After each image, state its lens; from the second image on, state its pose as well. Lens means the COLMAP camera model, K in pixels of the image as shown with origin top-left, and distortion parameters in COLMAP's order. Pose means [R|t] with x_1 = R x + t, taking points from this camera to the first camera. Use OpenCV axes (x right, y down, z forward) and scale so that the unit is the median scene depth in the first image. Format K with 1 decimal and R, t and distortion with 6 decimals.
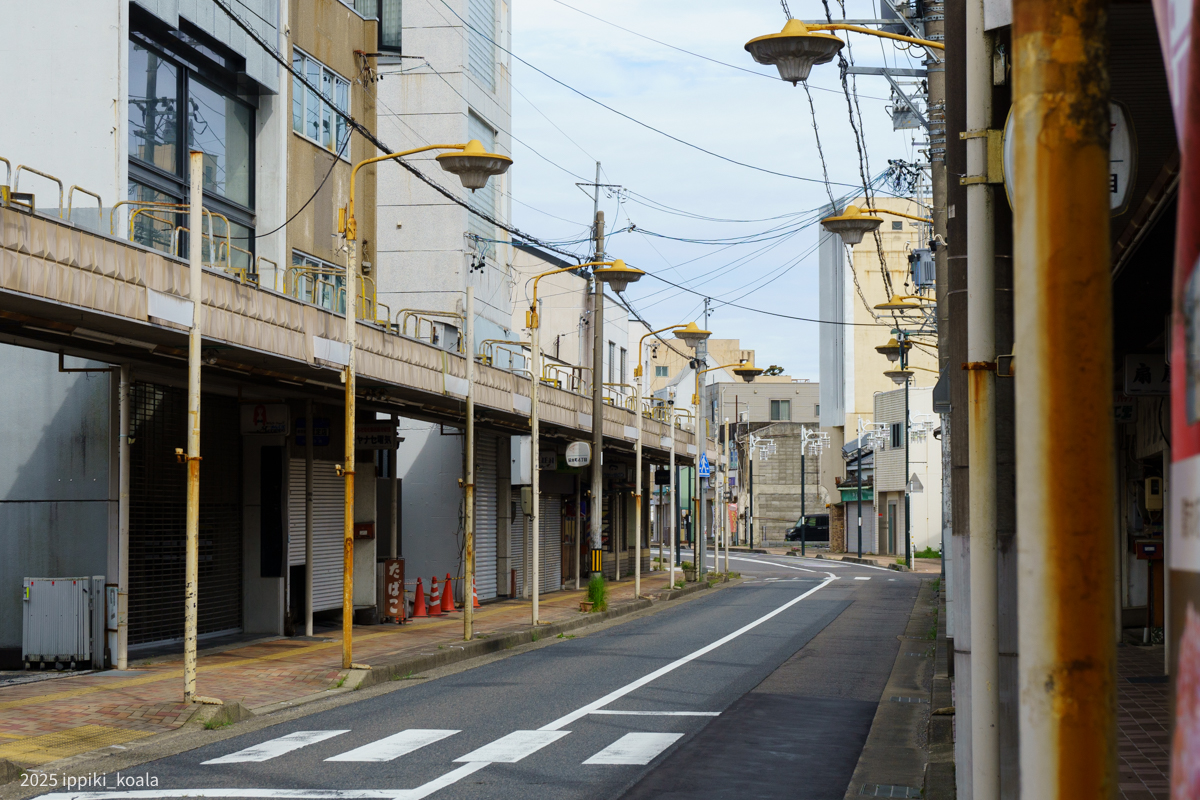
lens RADIAL K [[2723.4, 0, 599.4], [0, 2723.4, 400.9], [0, 0, 1]] dist [0.028304, 0.000000]
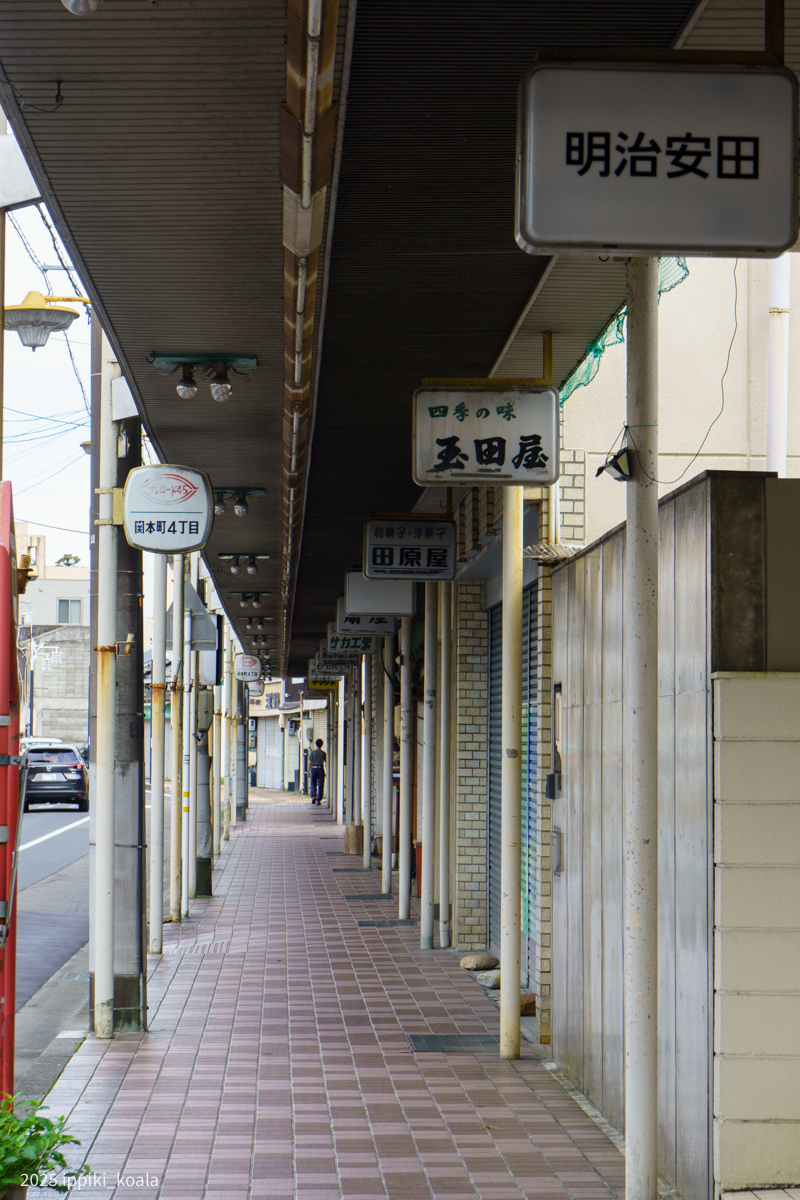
lens RADIAL K [[3410.9, 0, 400.0], [0, 3410.9, 598.5], [0, 0, 1]] dist [0.026677, 0.000000]
pose [[0.987500, 0.016431, 0.156761, 0.000990], [-0.016895, 0.999856, 0.001629, -0.005807], [-0.156711, -0.004257, 0.987635, -0.106984]]
